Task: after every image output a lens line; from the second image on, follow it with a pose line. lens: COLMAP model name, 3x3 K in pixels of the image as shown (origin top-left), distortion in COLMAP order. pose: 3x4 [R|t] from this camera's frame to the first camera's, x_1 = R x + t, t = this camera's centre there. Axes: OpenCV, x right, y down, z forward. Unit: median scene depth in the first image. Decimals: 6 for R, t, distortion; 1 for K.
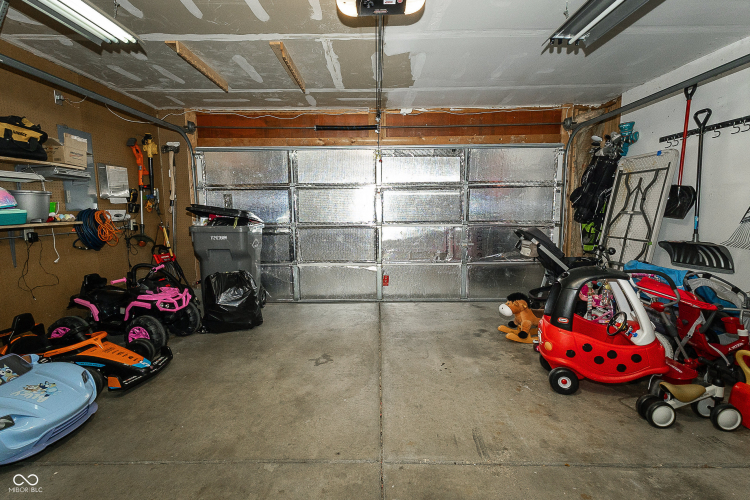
lens RADIAL K [[349.3, 0, 372.5], [0, 349.3, 247.3], [0, 0, 1]] dist [0.019716, -0.002861]
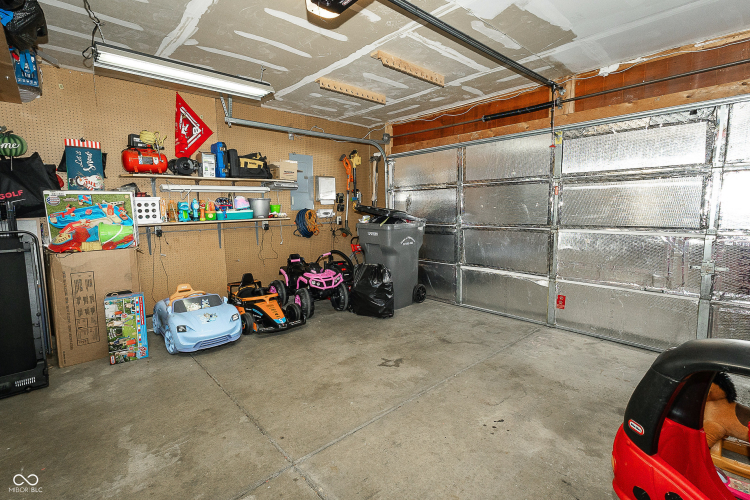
lens RADIAL K [[349.3, 0, 368.8], [0, 349.3, 246.6], [0, 0, 1]] dist [0.019716, -0.002861]
pose [[0.674437, 0.083474, -0.733598, 0.401427], [-0.075609, 0.996173, 0.043840, -0.034551], [0.734451, 0.025900, 0.678168, 0.213459]]
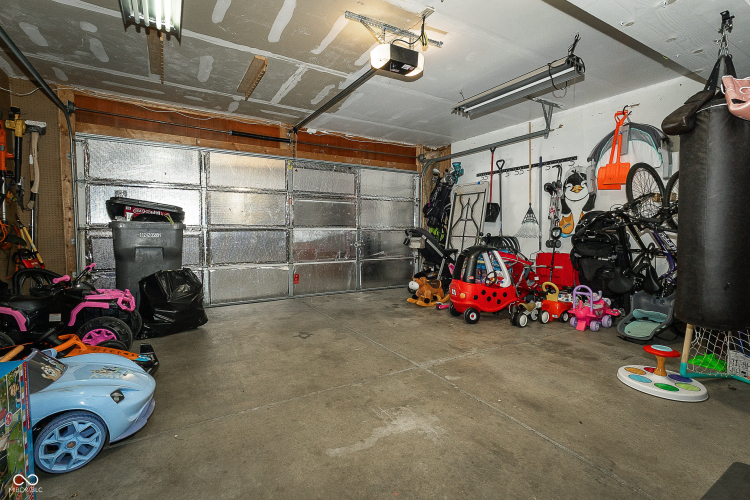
lens RADIAL K [[349.3, 0, 377.3], [0, 349.3, 246.0], [0, 0, 1]] dist [0.019716, -0.002861]
pose [[0.848456, -0.014964, 0.529054, -0.423574], [0.048445, 0.997600, -0.049477, 0.076614], [-0.527044, 0.067609, 0.847145, -0.093313]]
